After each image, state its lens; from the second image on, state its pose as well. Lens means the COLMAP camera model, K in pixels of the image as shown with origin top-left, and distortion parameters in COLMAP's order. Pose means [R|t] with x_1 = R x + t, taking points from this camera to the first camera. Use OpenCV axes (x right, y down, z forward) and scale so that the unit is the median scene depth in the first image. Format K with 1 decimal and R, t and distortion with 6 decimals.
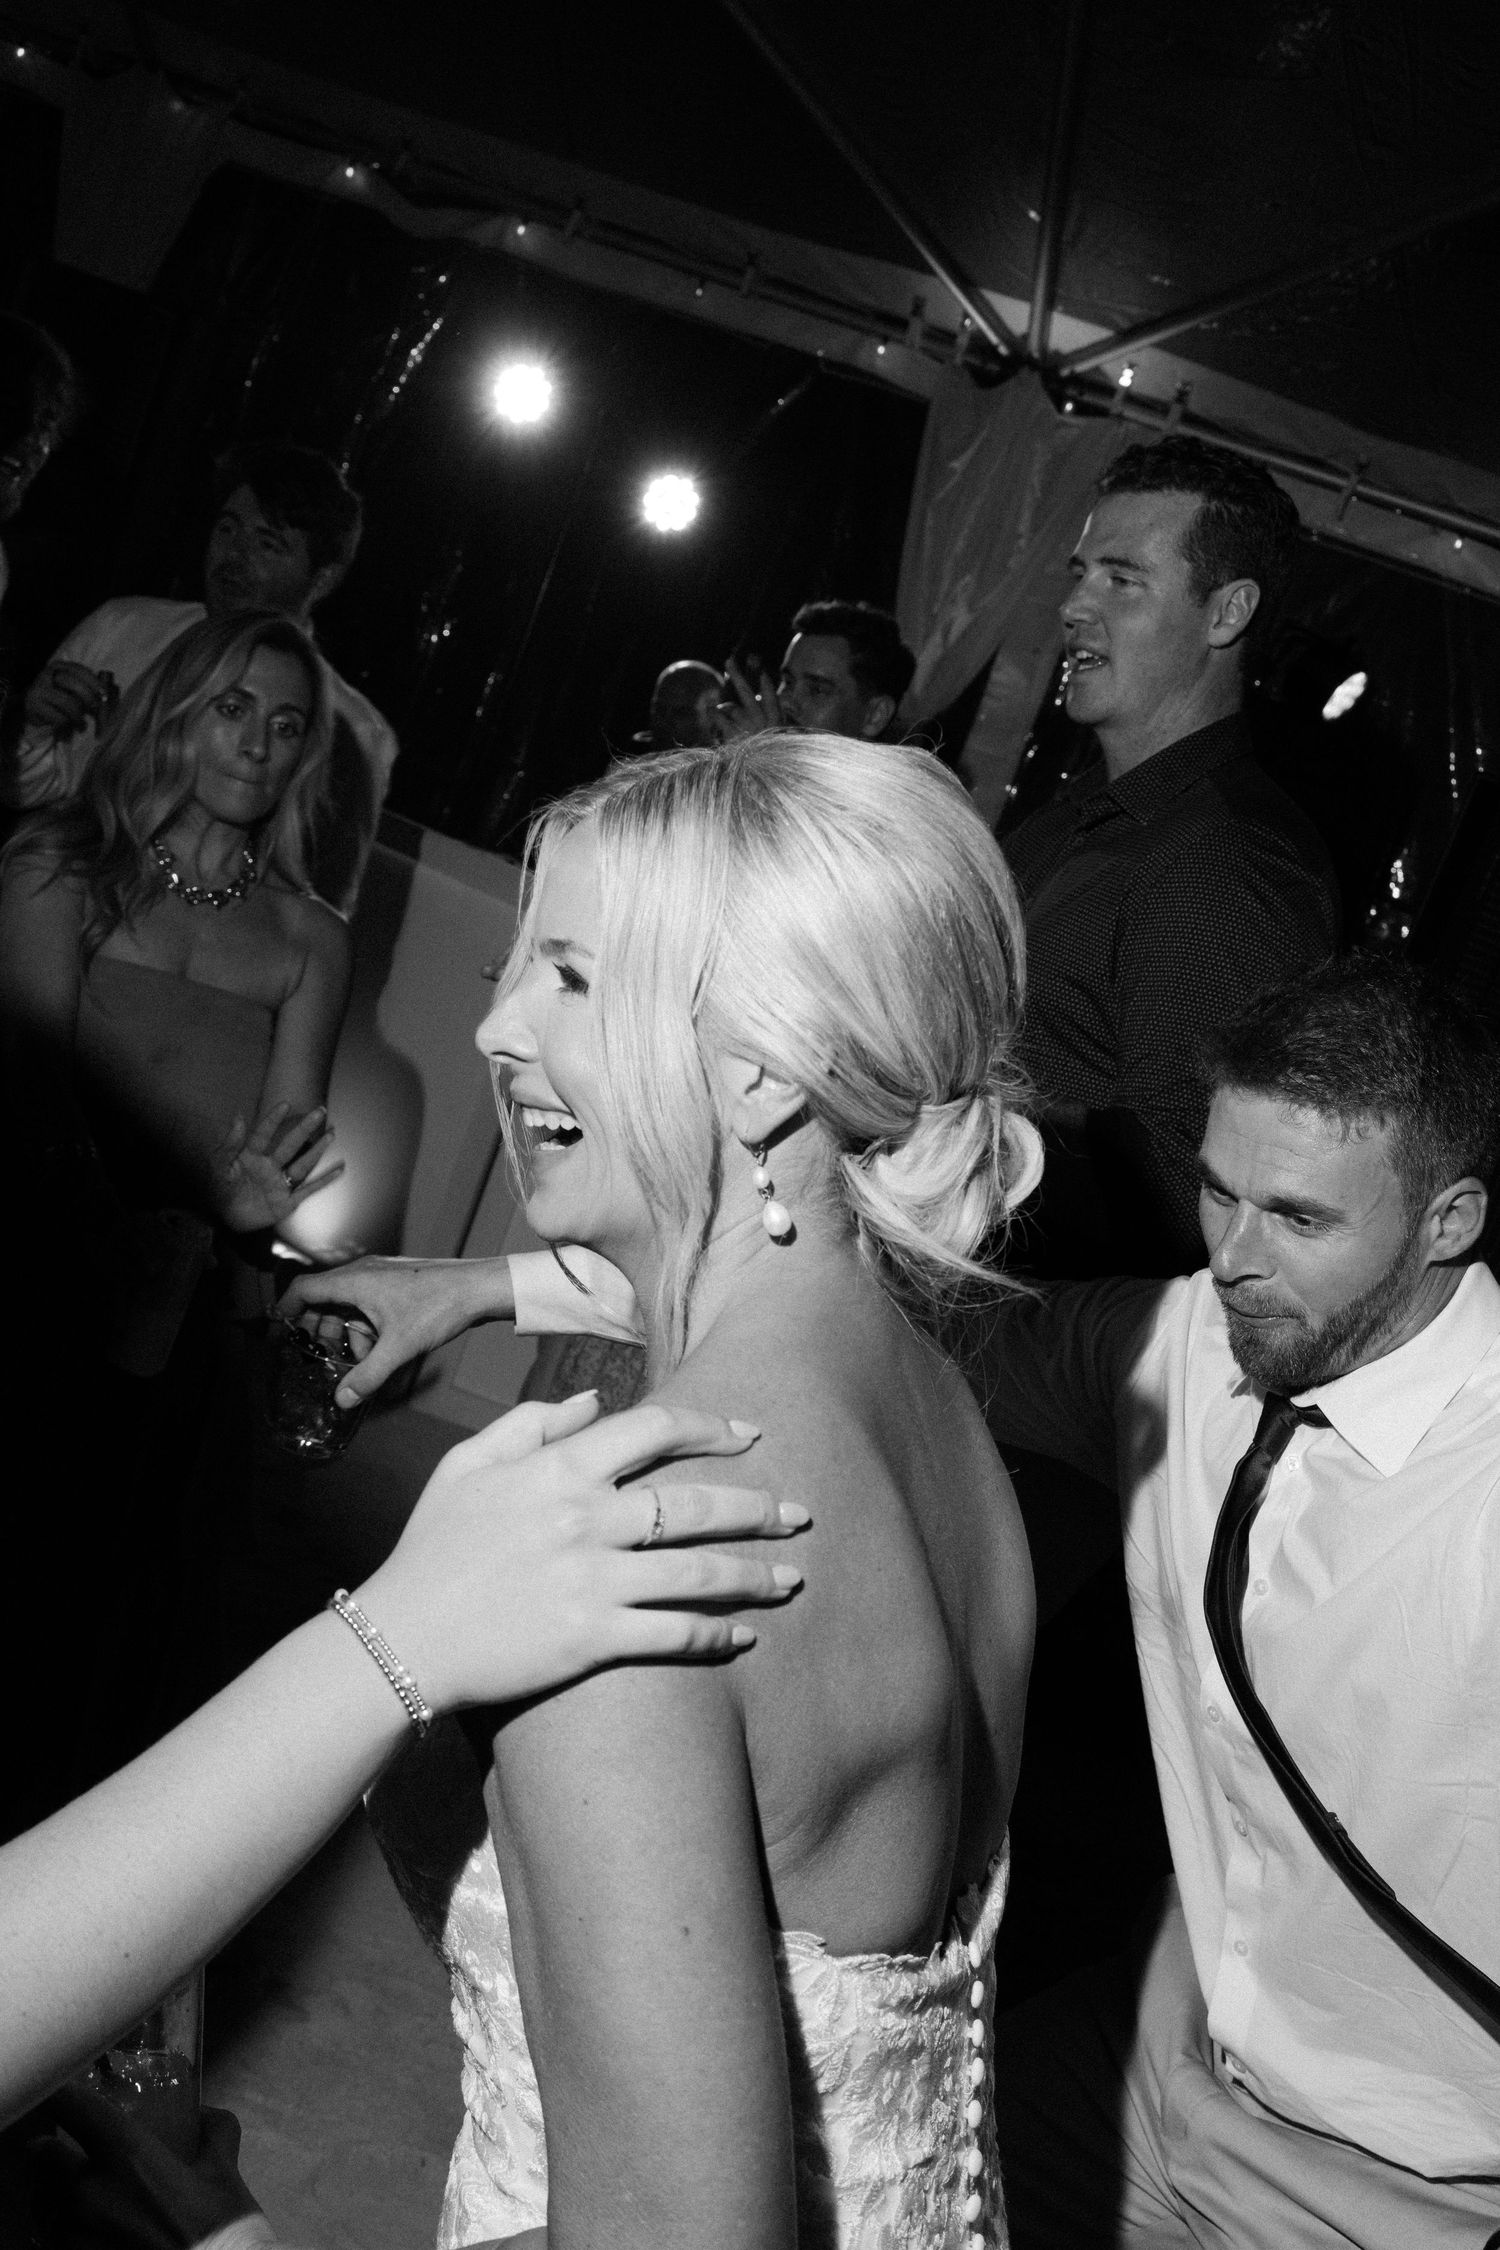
lens RADIAL K [[2320.6, 0, 750.0], [0, 2320.6, 1128.0], [0, 0, 1]] dist [0.023304, 0.000000]
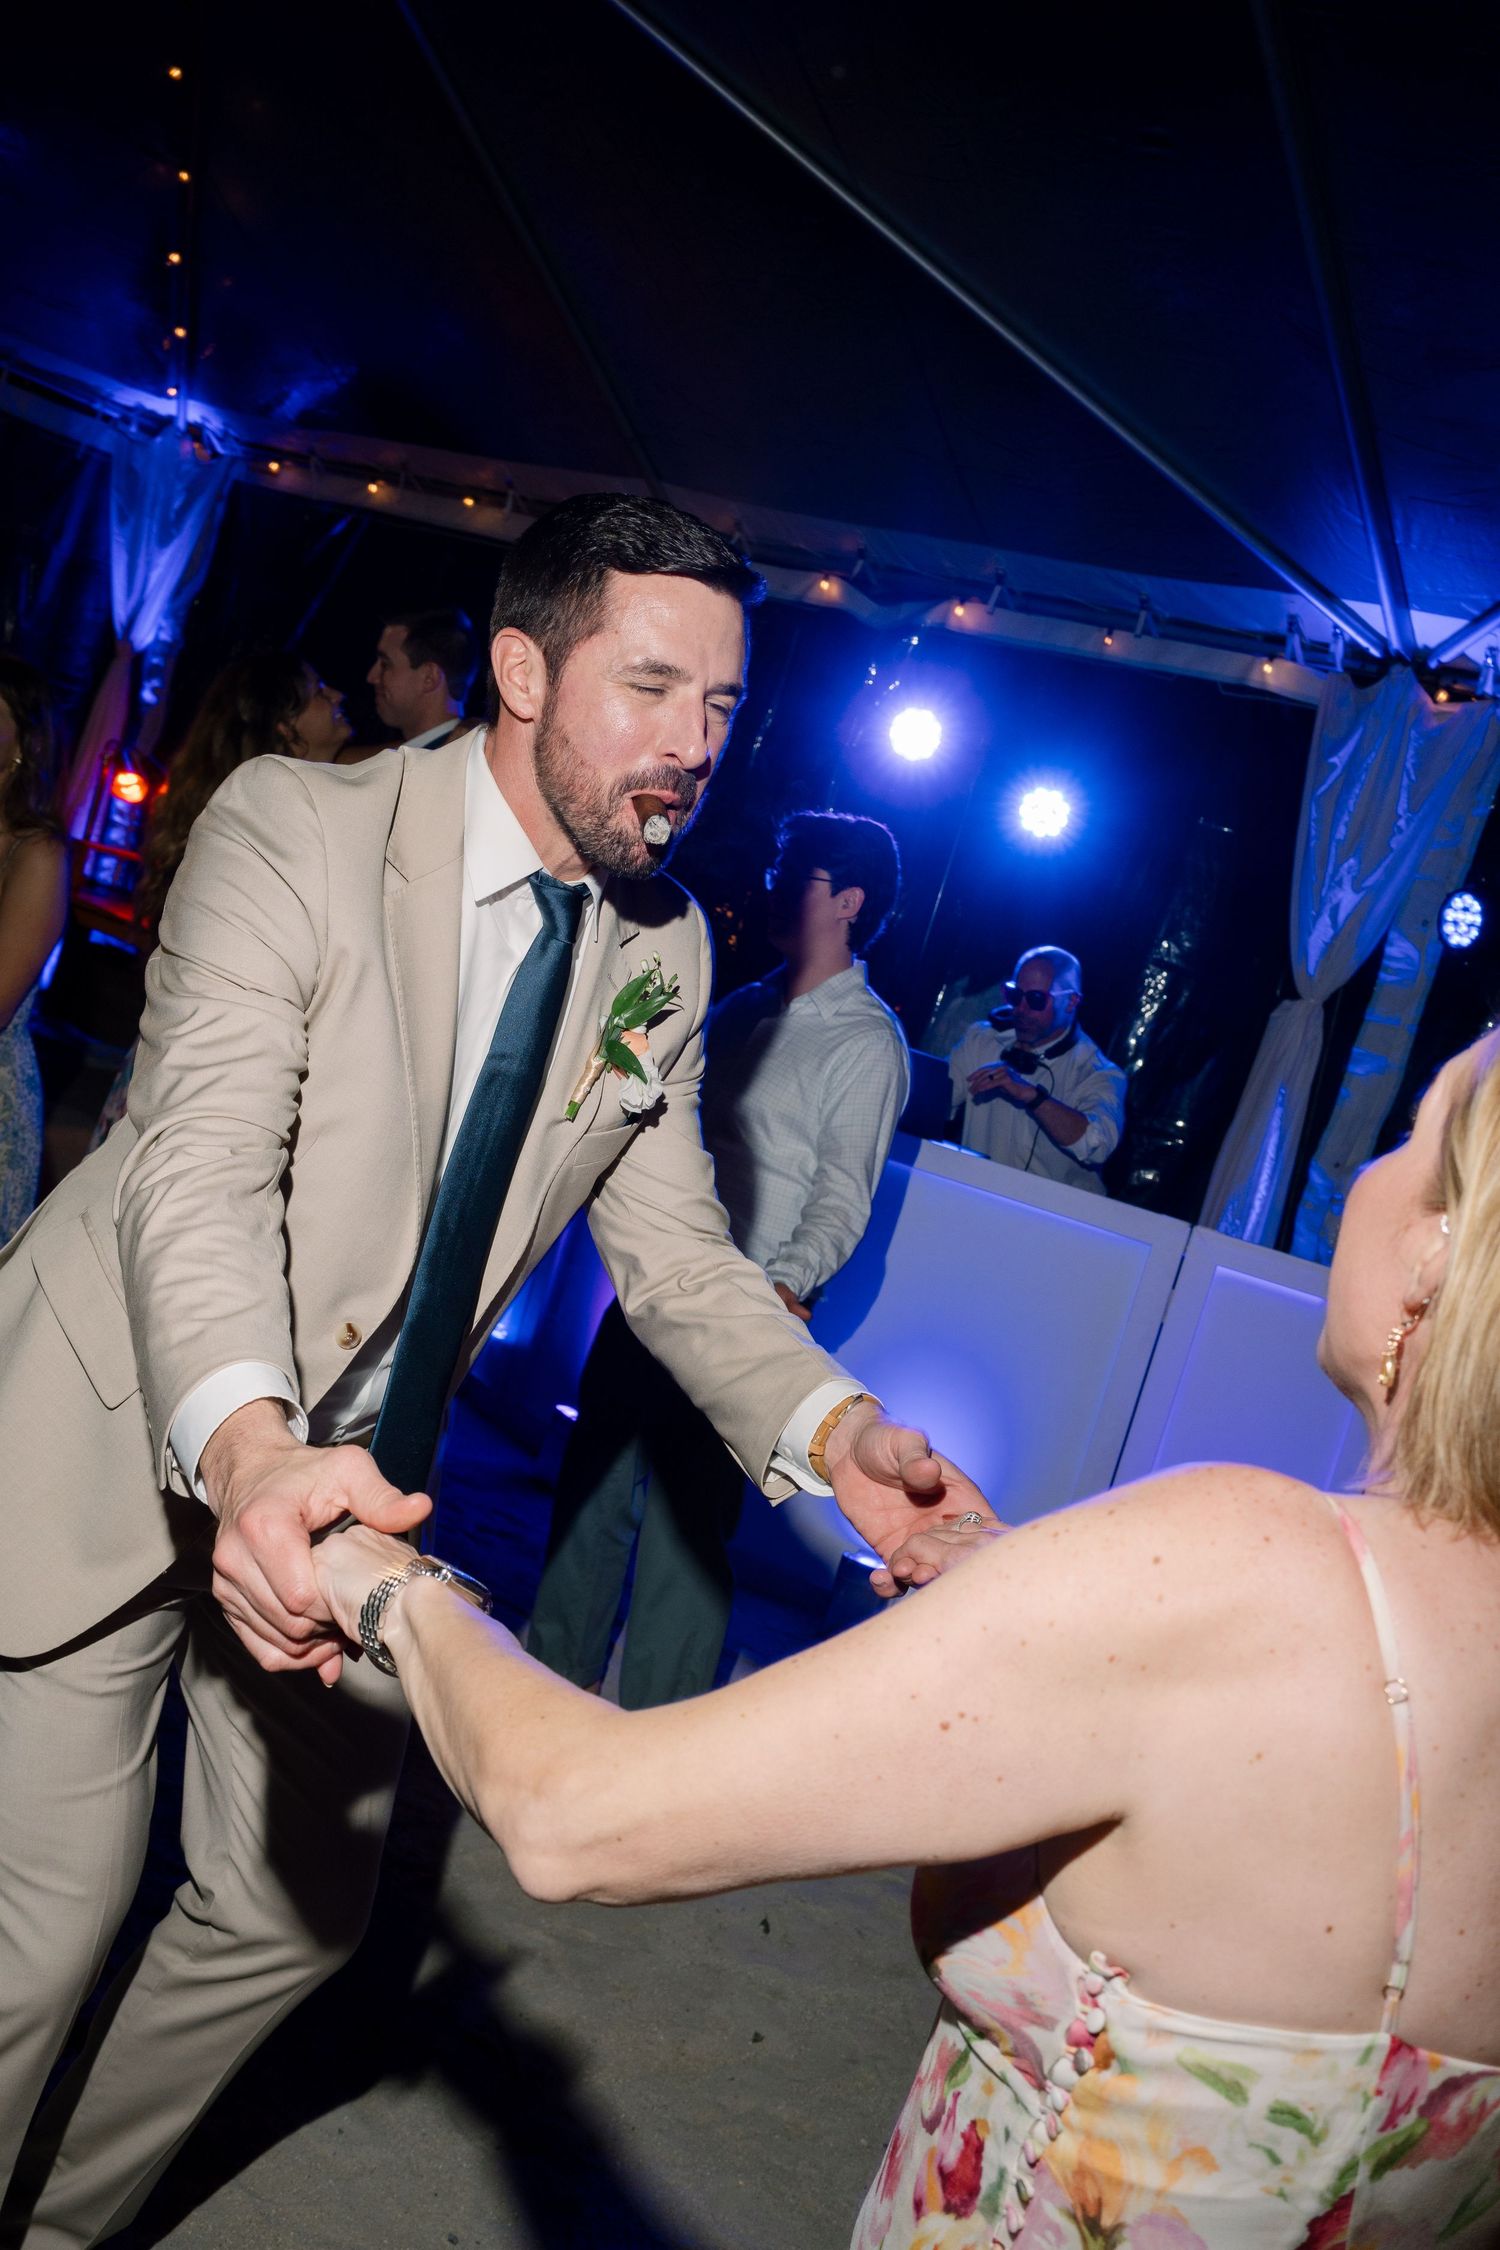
lens RADIAL K [[2320.6, 0, 752.1], [0, 2320.6, 1124.5], [0, 0, 1]] dist [0.023304, 0.000000]
pose [[0.924690, -0.045902, -0.377943, 0.236422], [-0.030951, 0.980356, -0.194790, 0.094065], [0.379460, 0.191818, 0.905106, -0.031861]]
